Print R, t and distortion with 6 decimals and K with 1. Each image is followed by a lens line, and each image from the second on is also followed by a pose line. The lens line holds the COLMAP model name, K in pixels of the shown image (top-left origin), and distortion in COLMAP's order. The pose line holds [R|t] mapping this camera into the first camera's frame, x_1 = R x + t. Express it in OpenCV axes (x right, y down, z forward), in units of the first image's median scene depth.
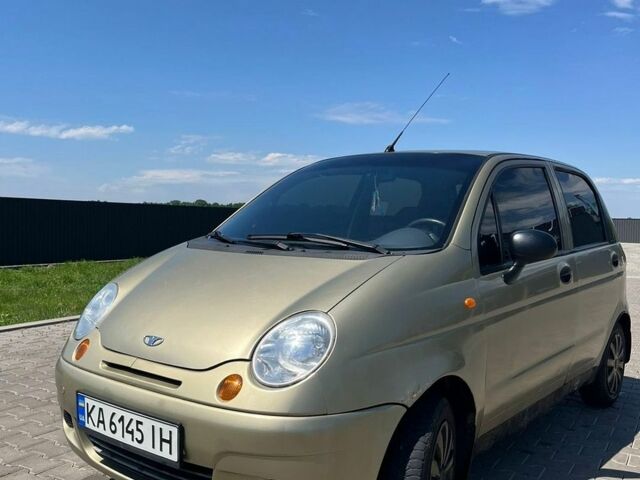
lens RADIAL K [[643.7, 0, 320.0], [0, 643.7, 240.0], [0, 0, 1]] dist [0.075035, -0.098774]
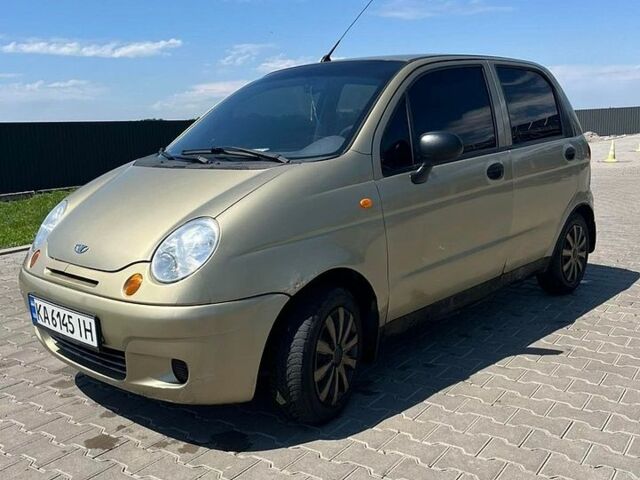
lens RADIAL K [[643.7, 0, 320.0], [0, 643.7, 240.0], [0, 0, 1]] dist [0.075035, -0.098774]
pose [[0.994981, -0.043209, -0.090252, 0.267885], [0.055554, 0.988719, 0.139100, 0.002771], [0.083224, -0.143416, 0.986157, -0.103137]]
